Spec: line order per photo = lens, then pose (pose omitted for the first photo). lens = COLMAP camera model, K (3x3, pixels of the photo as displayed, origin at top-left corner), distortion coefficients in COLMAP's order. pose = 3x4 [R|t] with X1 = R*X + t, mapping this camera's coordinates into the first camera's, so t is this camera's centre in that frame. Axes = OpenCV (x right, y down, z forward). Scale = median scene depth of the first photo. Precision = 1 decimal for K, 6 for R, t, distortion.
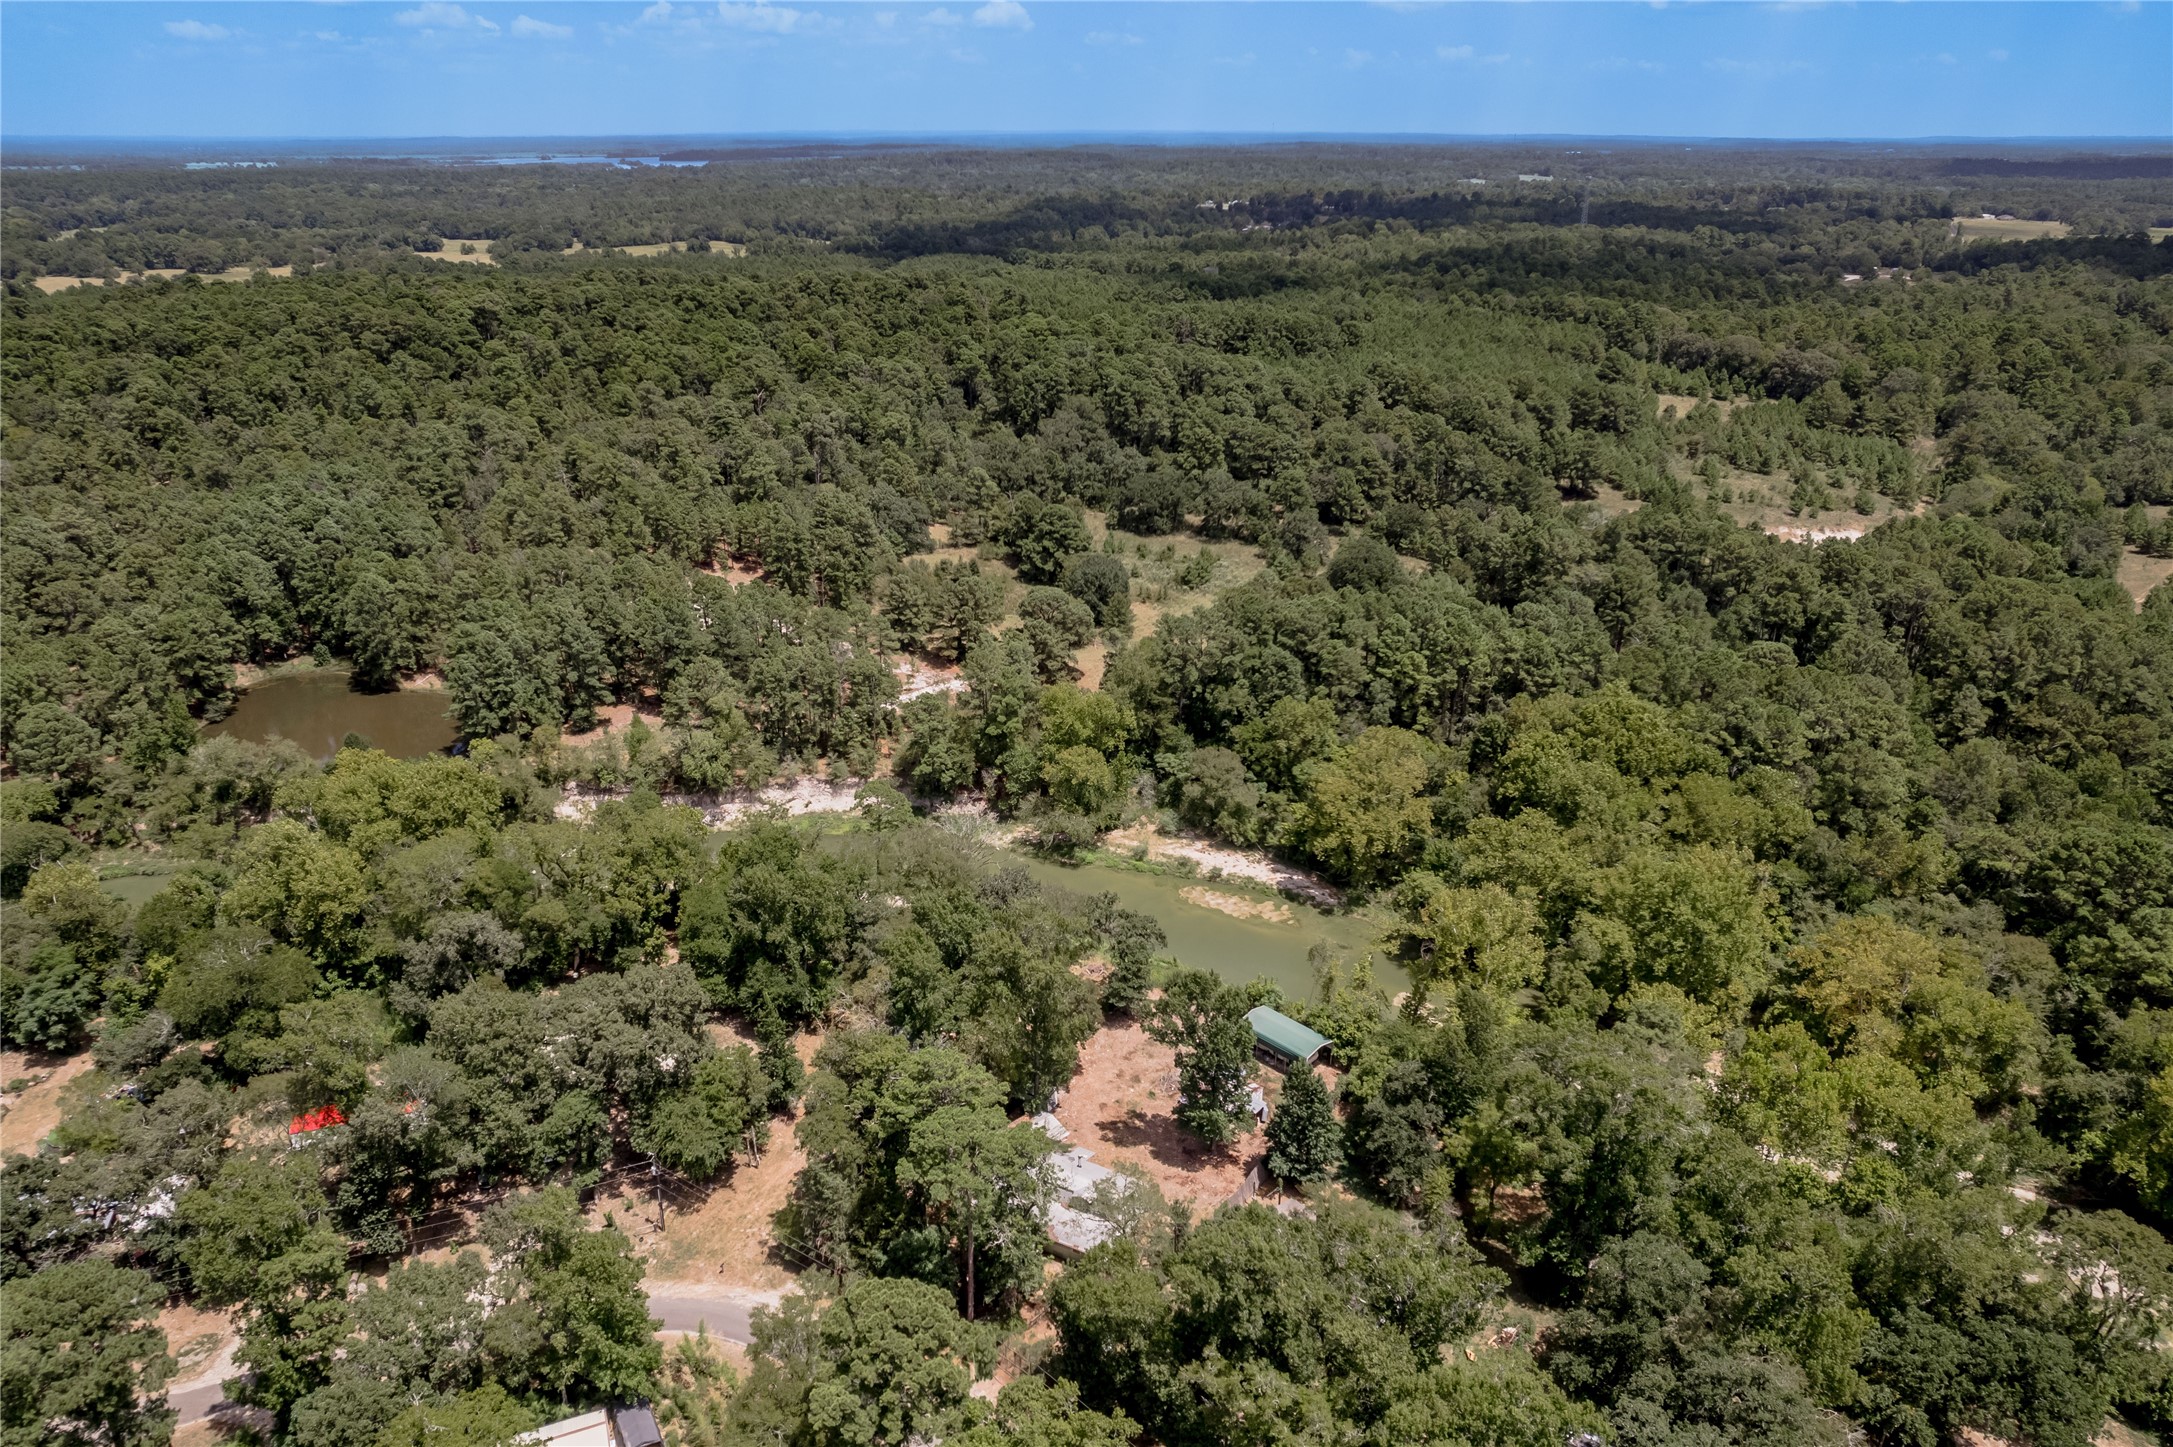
lens RADIAL K [[1440.0, 0, 1083.8], [0, 1440.0, 719.9], [0, 0, 1]] dist [-0.062165, 0.051940]
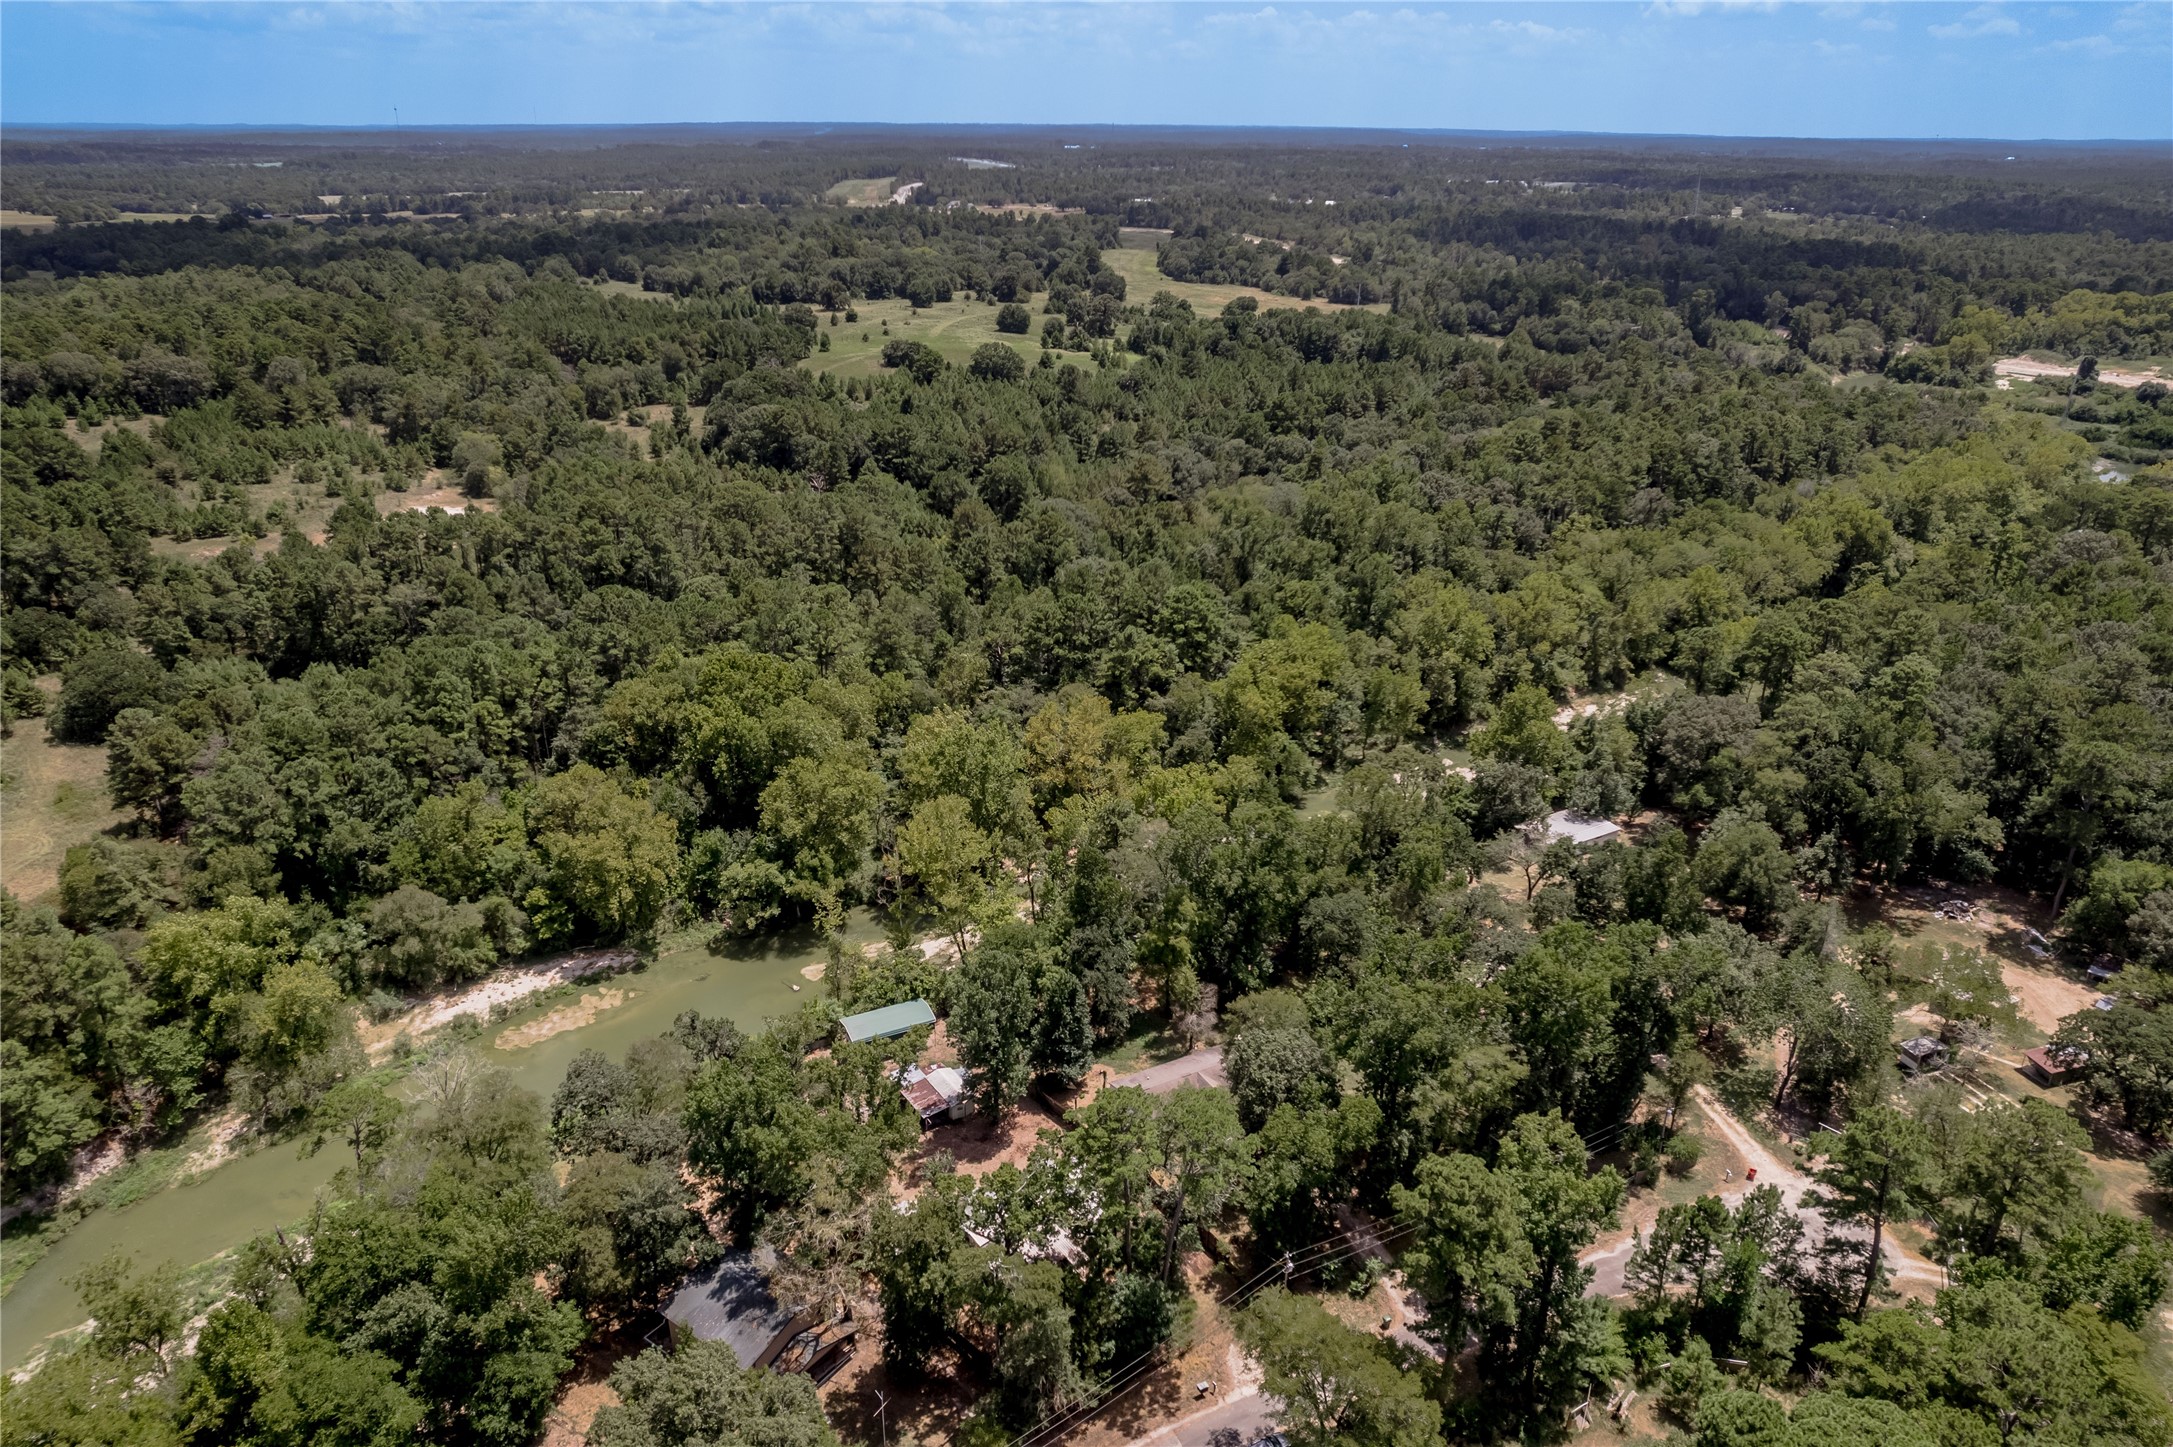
lens RADIAL K [[1440.0, 0, 1083.8], [0, 1440.0, 719.9], [0, 0, 1]] dist [-0.062165, 0.051940]
pose [[0.307808, -0.366613, 0.877980, -0.432908], [0.360859, 0.898820, 0.248803, -0.119681], [-0.880361, 0.240244, 0.408959, 0.288683]]
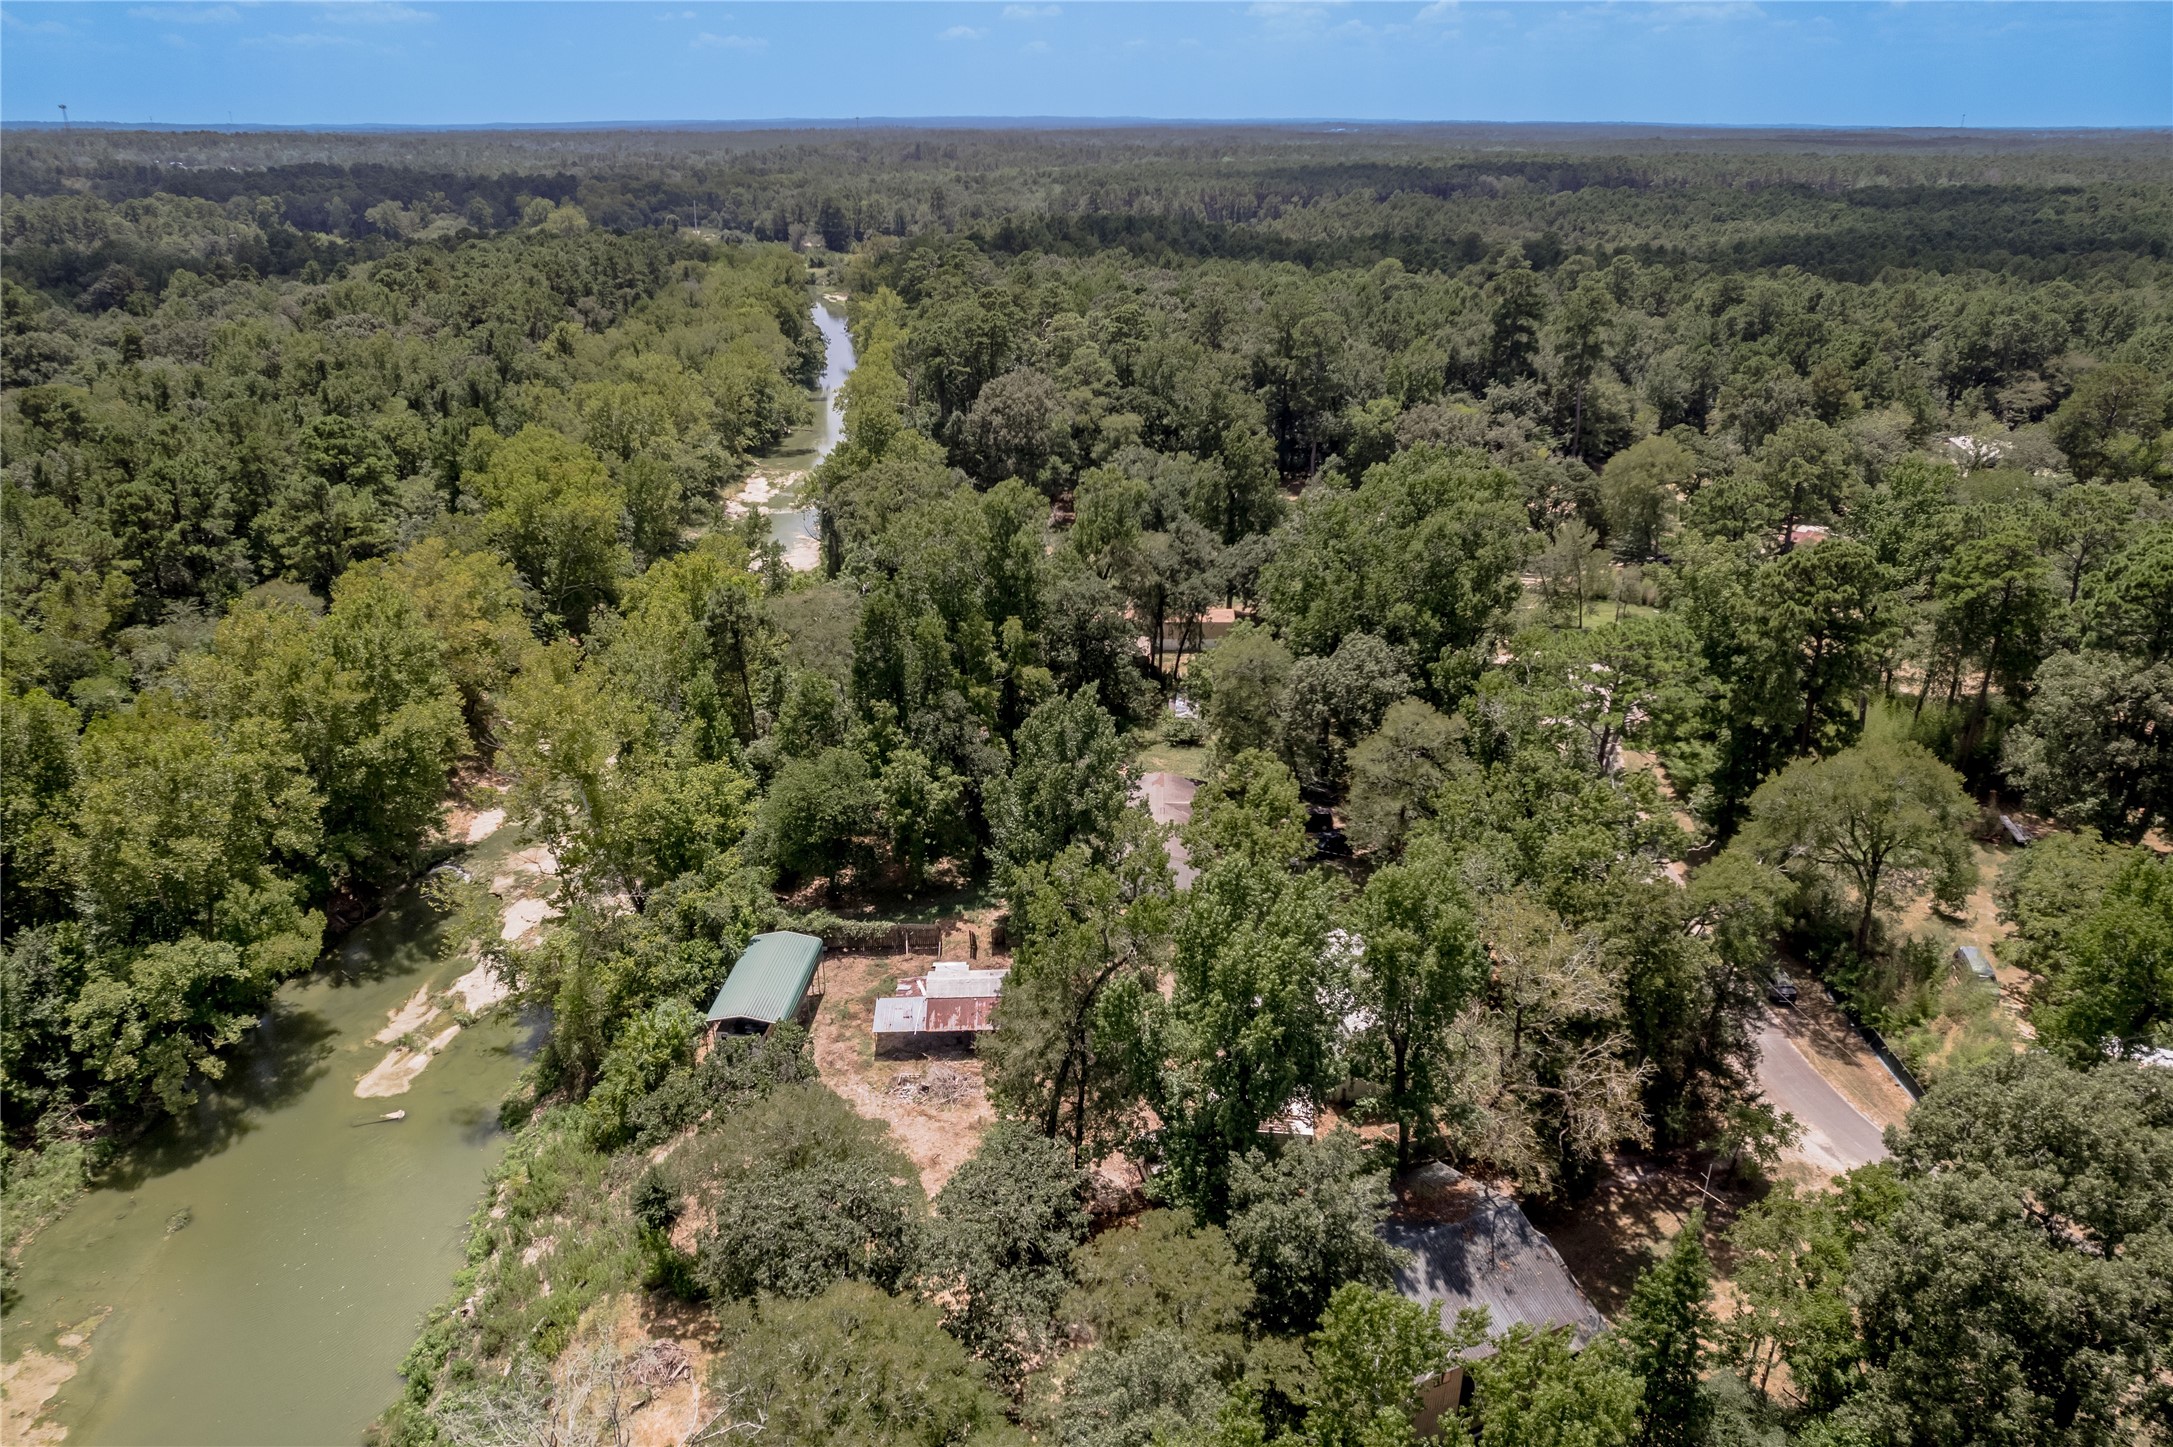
lens RADIAL K [[1453.1, 0, 1086.5], [0, 1453.1, 723.5], [0, 0, 1]] dist [-0.076877, 0.077034]
pose [[-0.663100, -0.289230, 0.690394, -0.213994], [0.285467, 0.754911, 0.590439, -0.110965], [-0.691959, 0.588605, -0.418016, 0.756489]]
